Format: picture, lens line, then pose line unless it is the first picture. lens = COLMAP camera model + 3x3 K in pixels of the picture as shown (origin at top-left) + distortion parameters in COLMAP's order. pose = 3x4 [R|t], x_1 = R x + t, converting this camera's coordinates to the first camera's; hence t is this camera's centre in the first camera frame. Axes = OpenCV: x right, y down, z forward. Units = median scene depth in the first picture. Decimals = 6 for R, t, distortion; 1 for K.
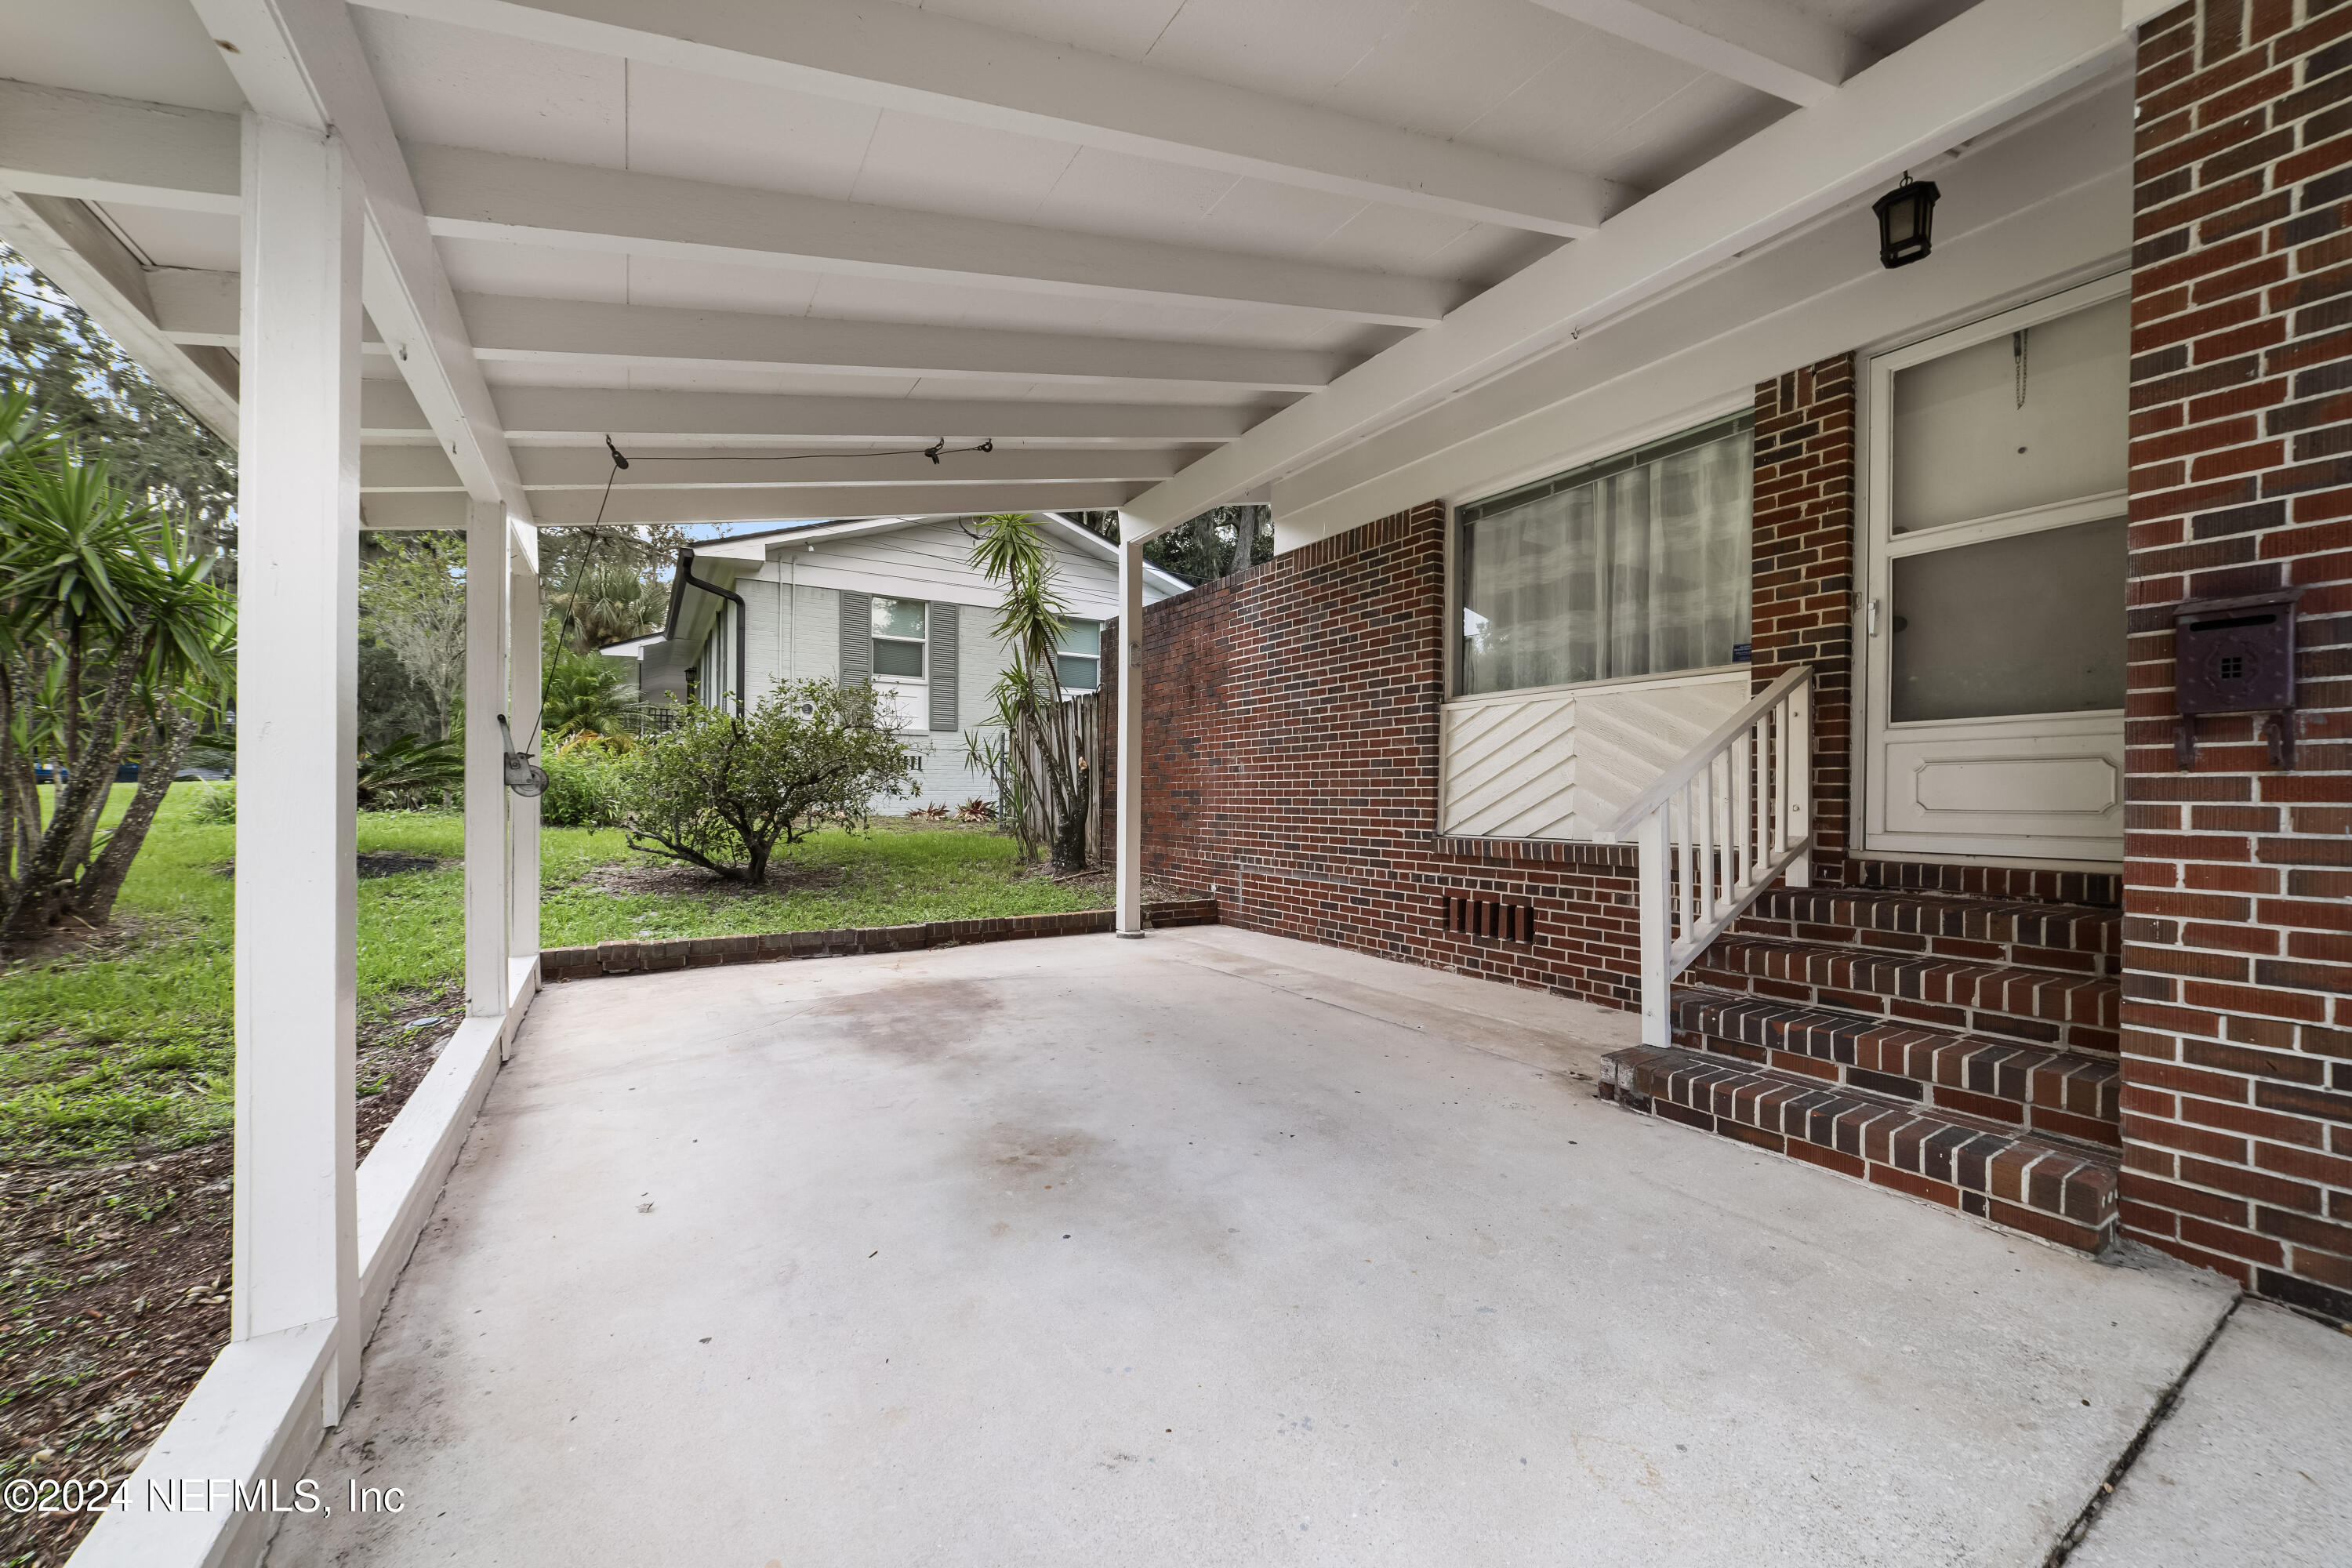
lens RADIAL K [[888.3, 0, 1191.0], [0, 888.3, 794.6], [0, 0, 1]] dist [-0.017894, 0.002455]
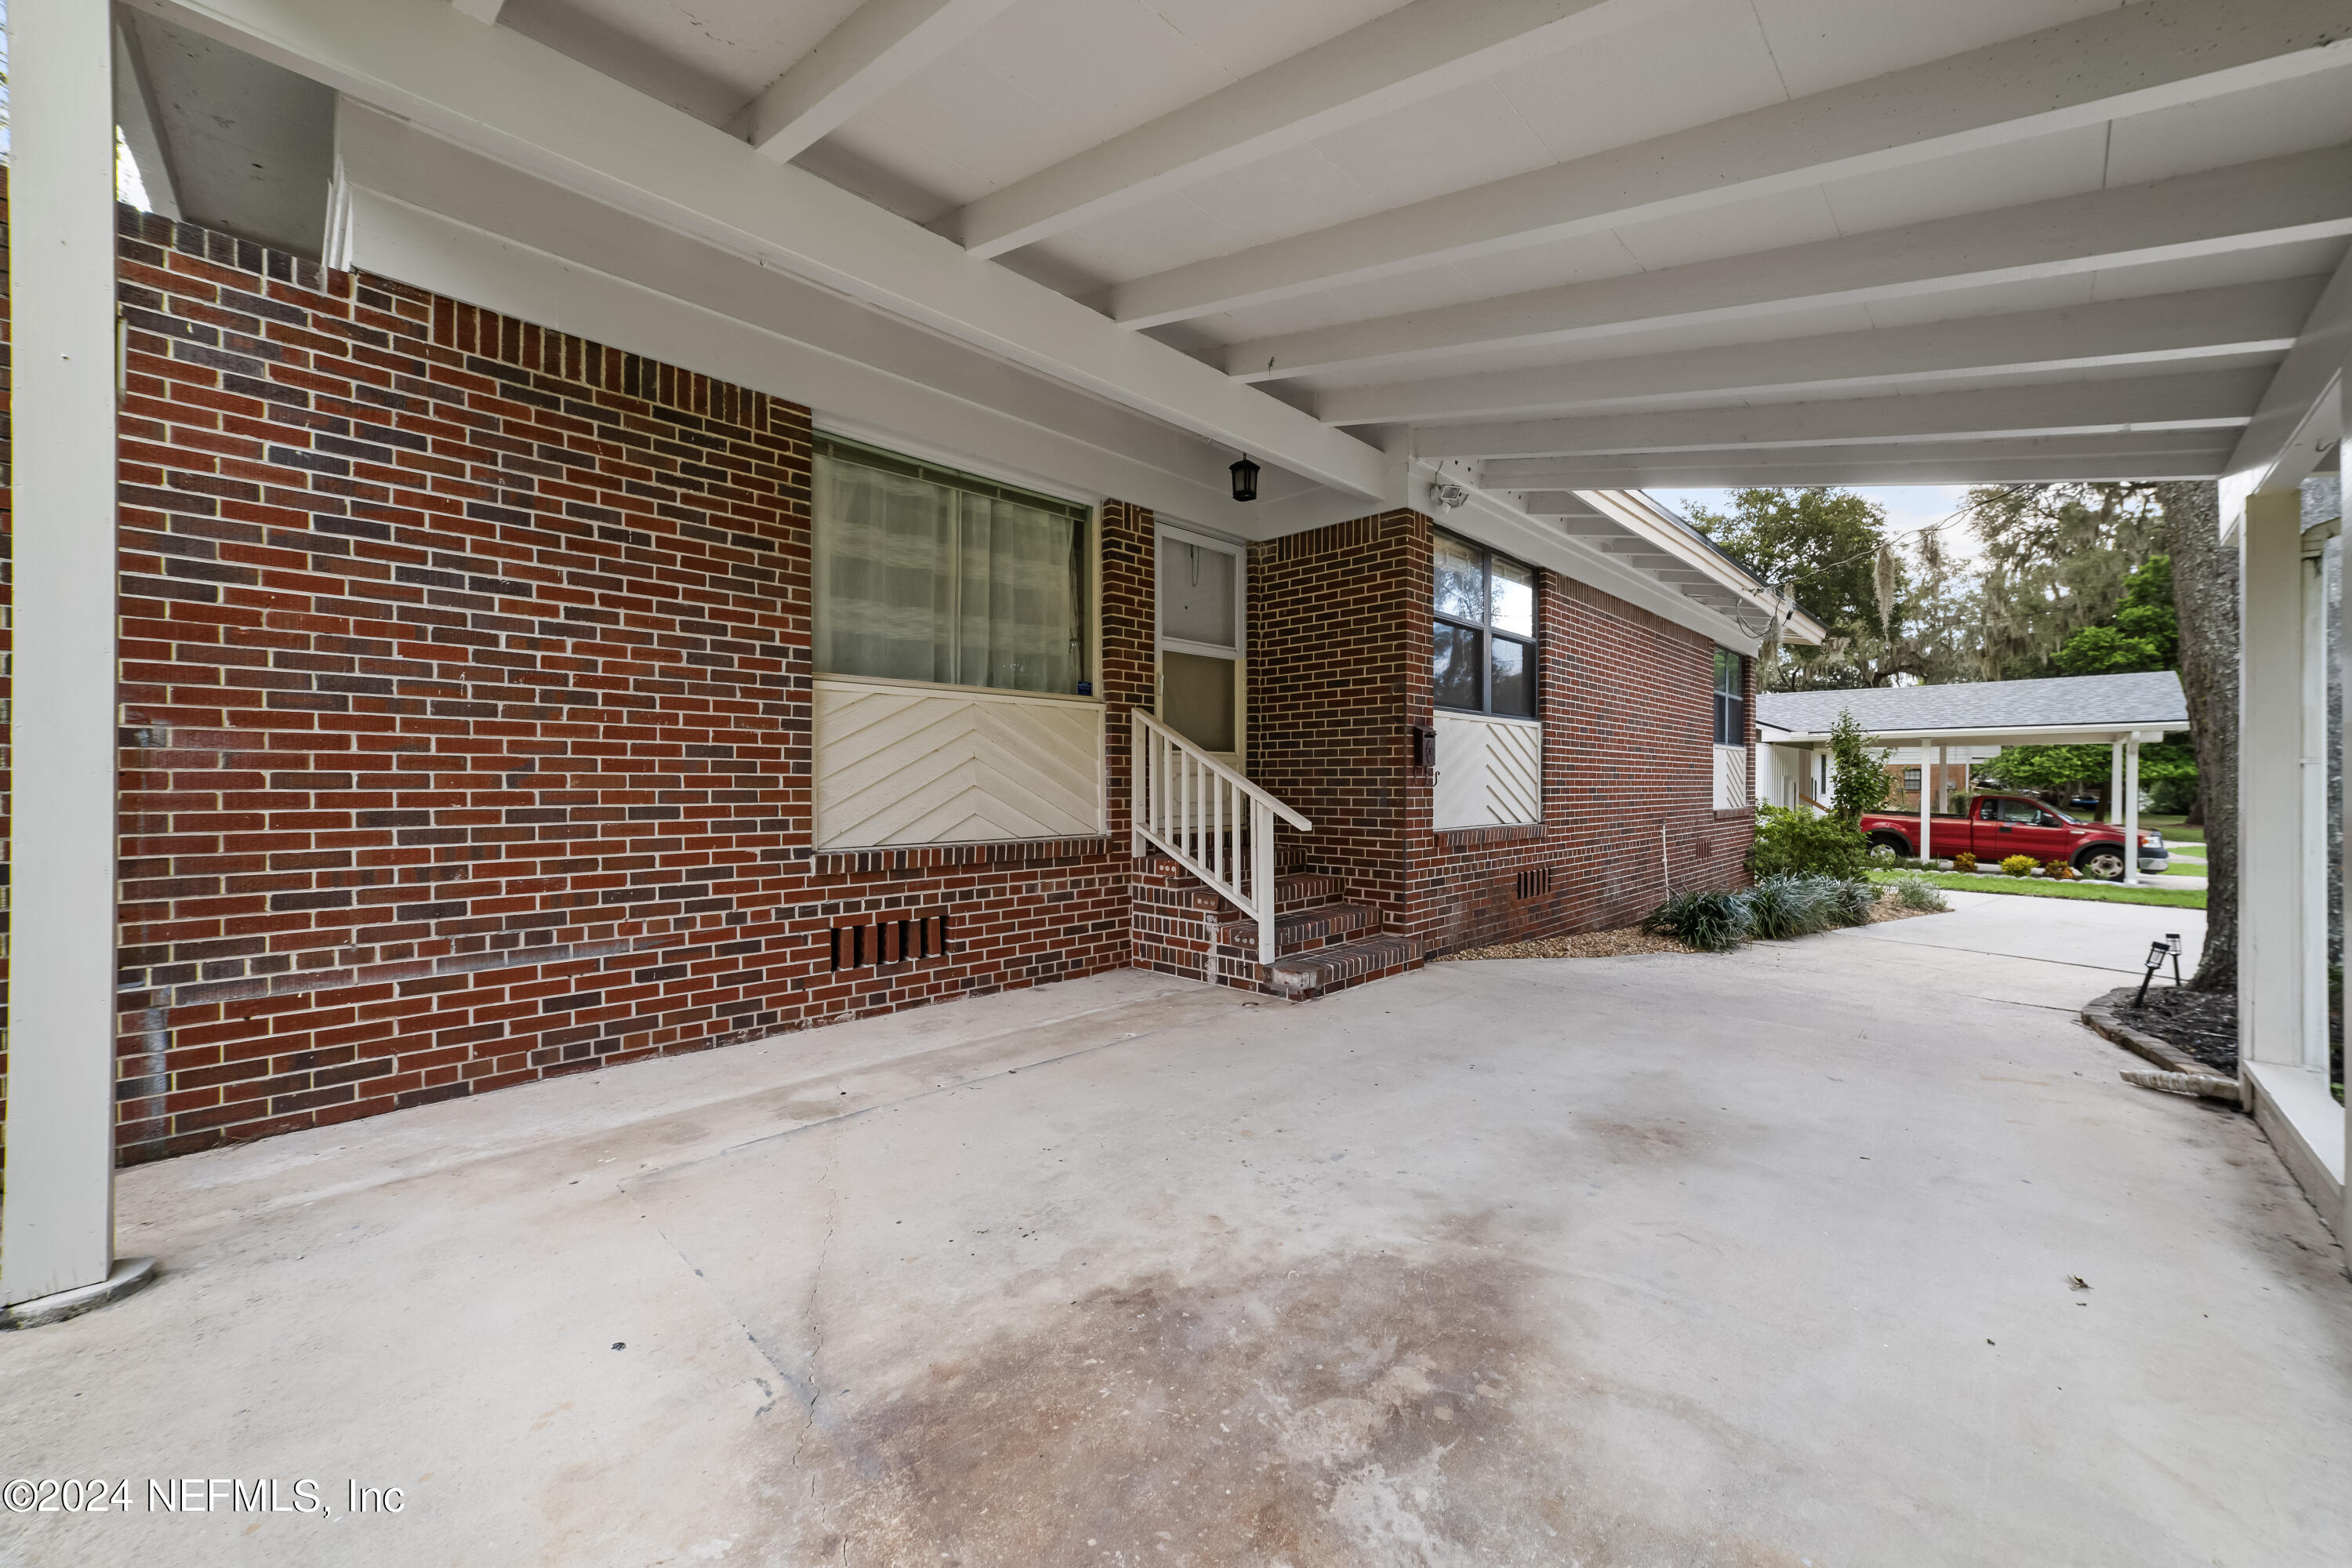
lens RADIAL K [[888.3, 0, 1168.8], [0, 888.3, 784.2], [0, 0, 1]] dist [-0.017894, 0.002455]
pose [[-0.223797, -0.001276, 0.974635, -0.549716], [-0.001588, 0.999998, 0.000944, -0.013769], [-0.974635, -0.001337, -0.223799, 0.904524]]
